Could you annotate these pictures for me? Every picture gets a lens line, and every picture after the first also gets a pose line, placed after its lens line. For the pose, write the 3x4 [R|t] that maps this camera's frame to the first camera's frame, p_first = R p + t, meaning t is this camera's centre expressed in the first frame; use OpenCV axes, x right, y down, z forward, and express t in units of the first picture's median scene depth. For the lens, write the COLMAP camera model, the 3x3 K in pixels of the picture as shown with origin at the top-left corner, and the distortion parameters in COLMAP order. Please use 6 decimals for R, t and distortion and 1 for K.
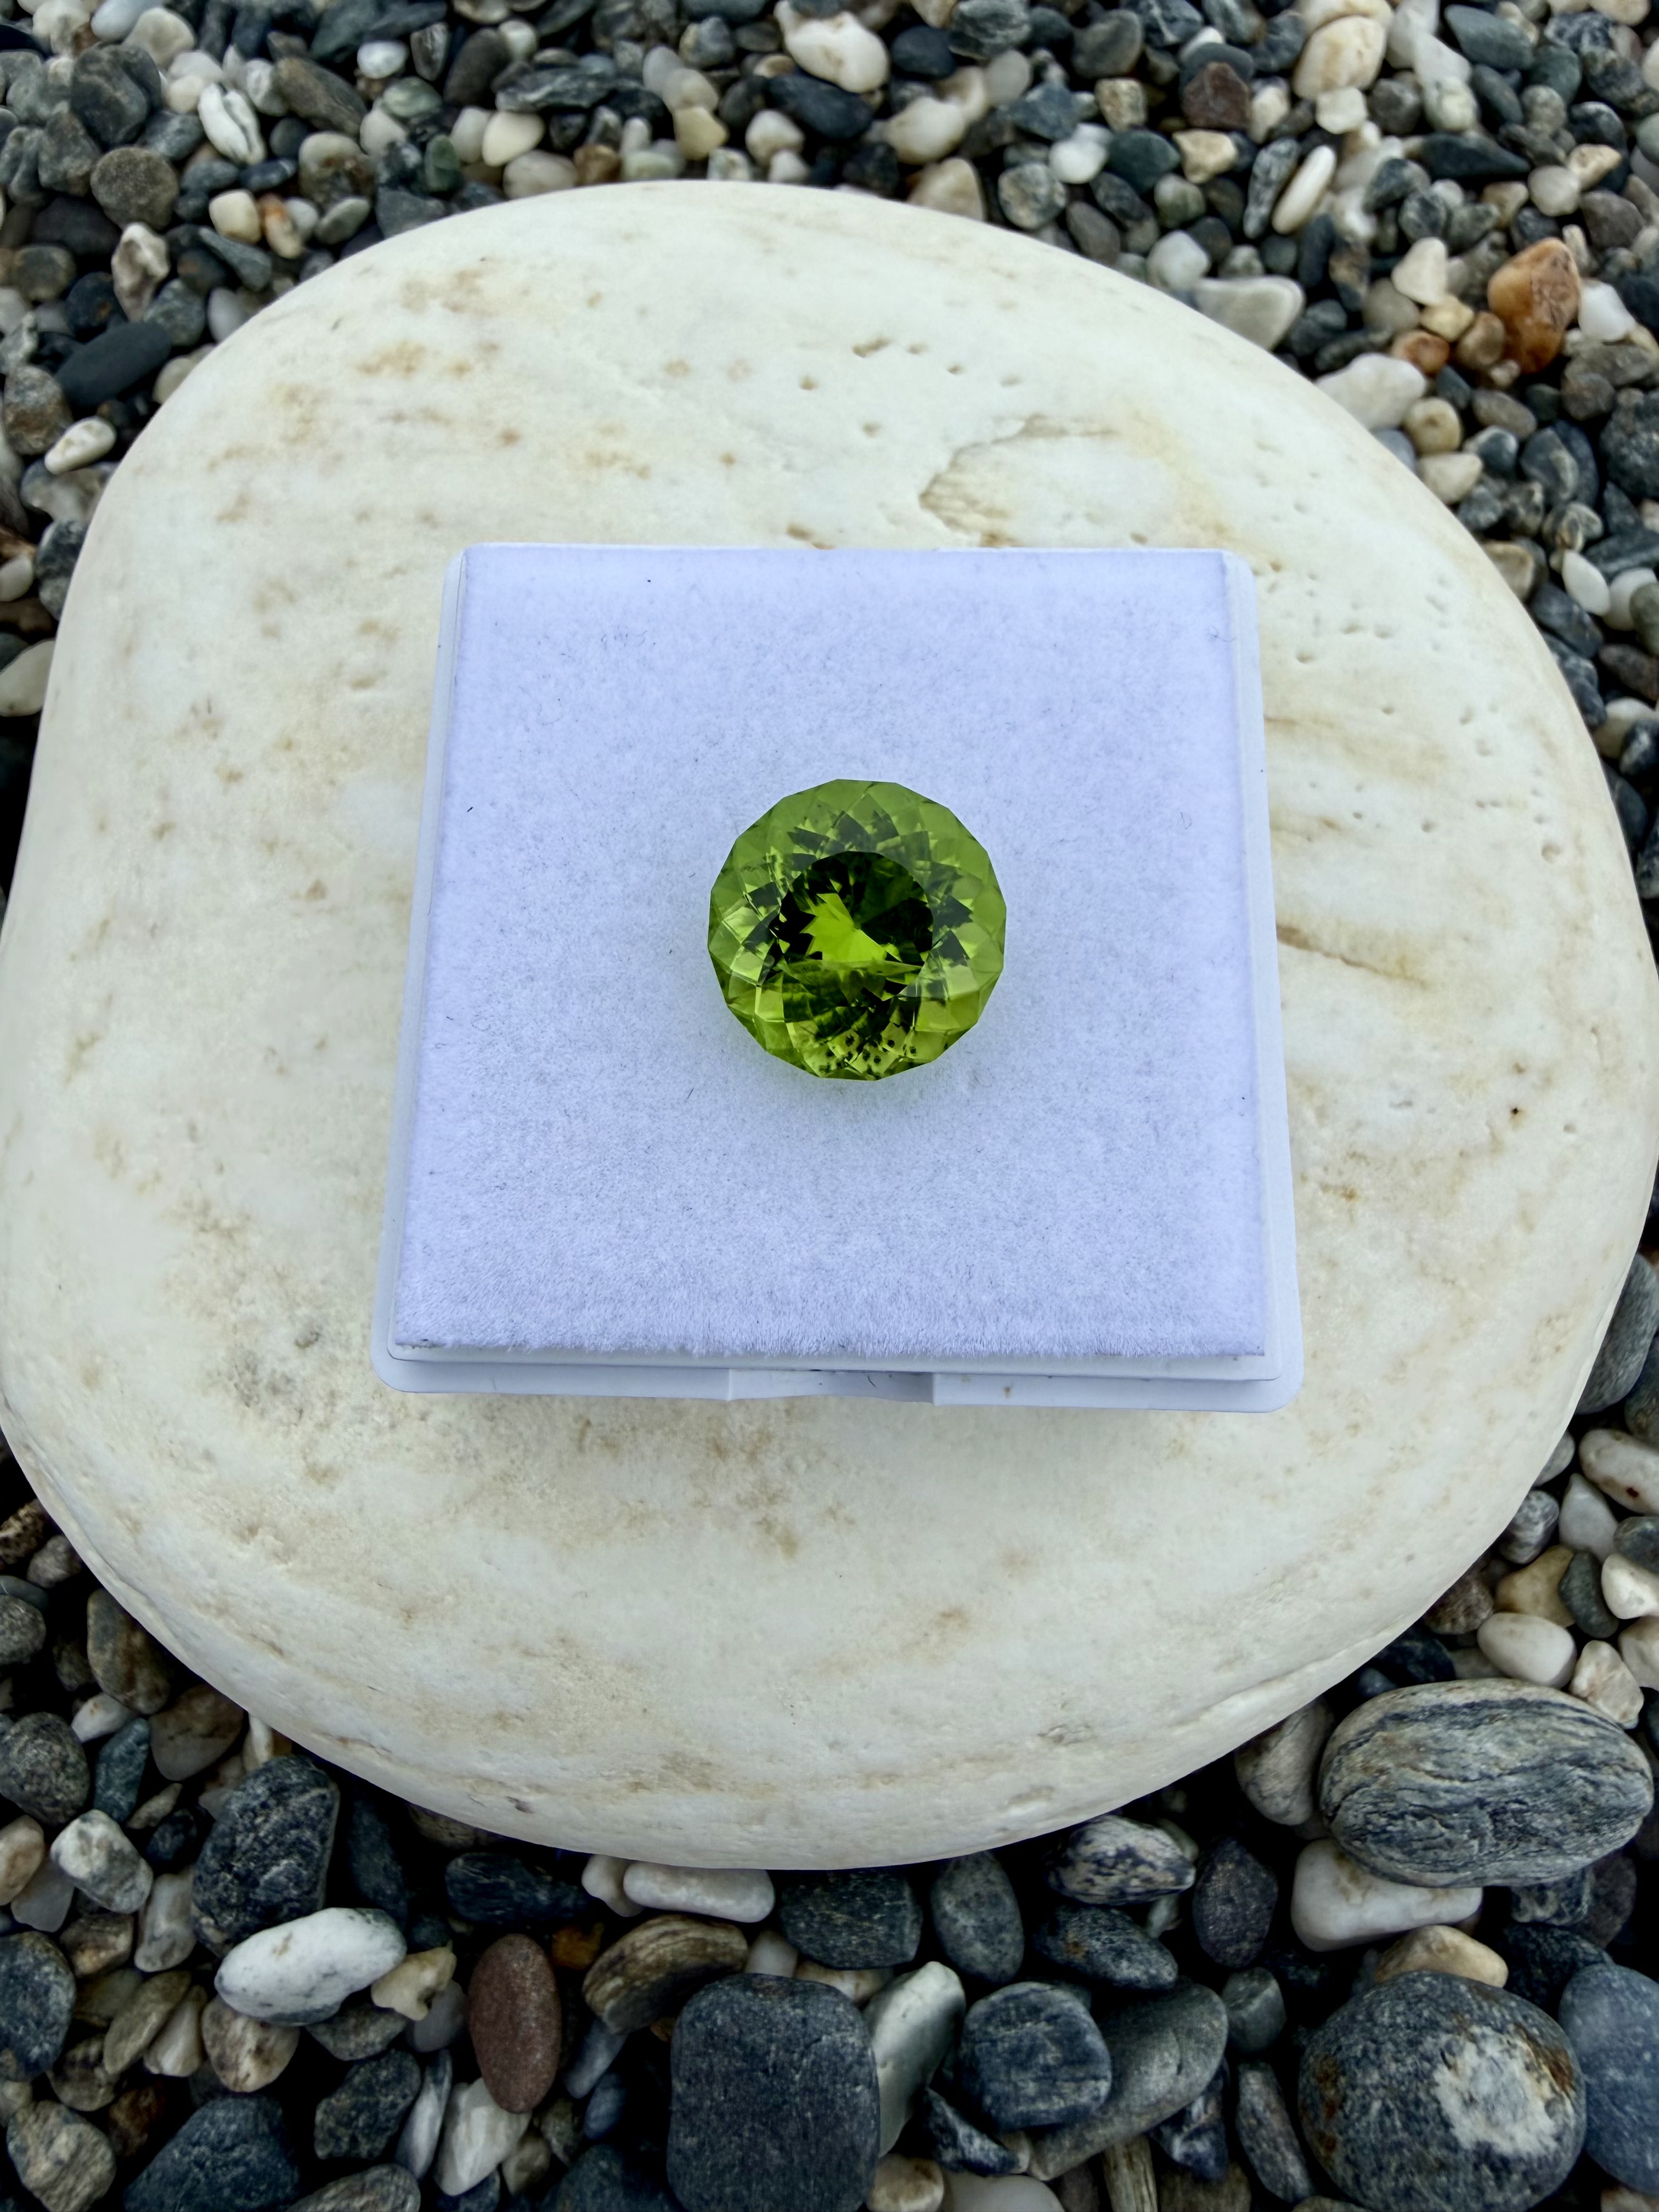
lens RADIAL K [[1663.7, 0, 827.7], [0, 1663.7, 778.9], [0, 0, 1]] dist [-0.011316, 0.018599]
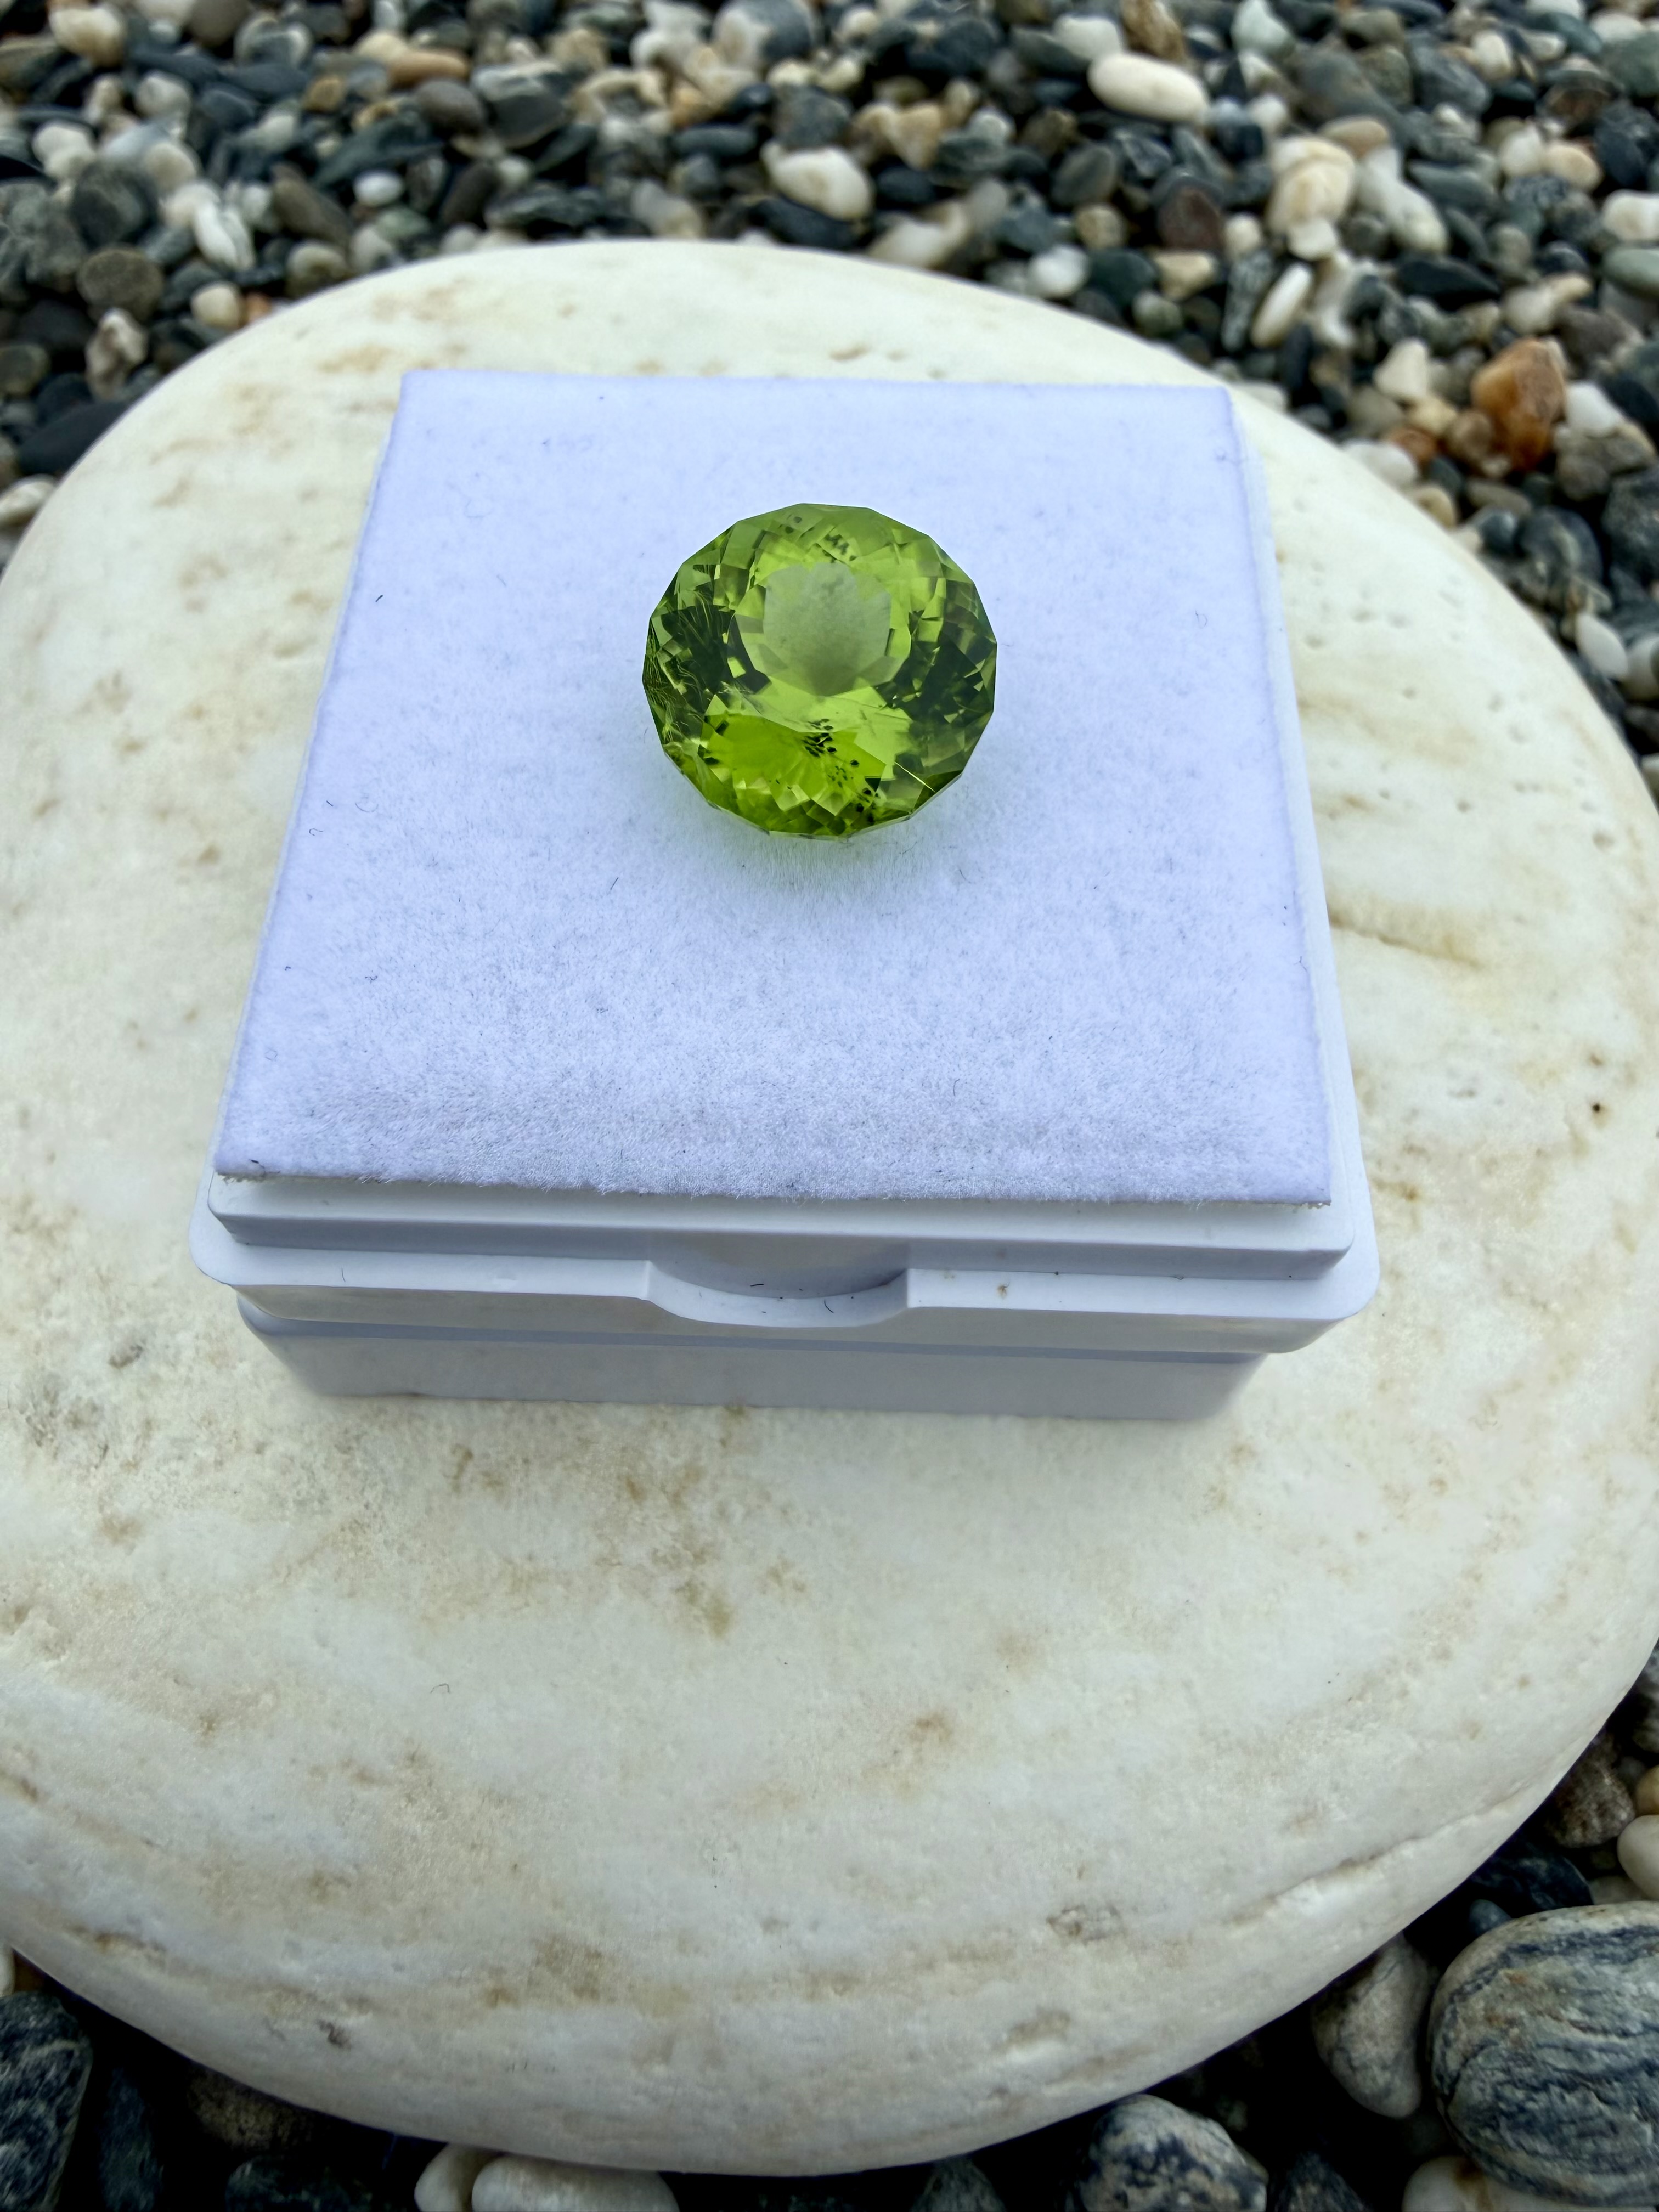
lens RADIAL K [[1663.7, 0, 830.8], [0, 1663.7, 767.0], [0, 0, 1]] dist [-0.011316, 0.018599]
pose [[0.999719, 0.021261, 0.010506, 0.011443], [-0.017676, 0.963375, -0.267576, 0.269858], [-0.015810, 0.267315, 0.963480, 0.146761]]
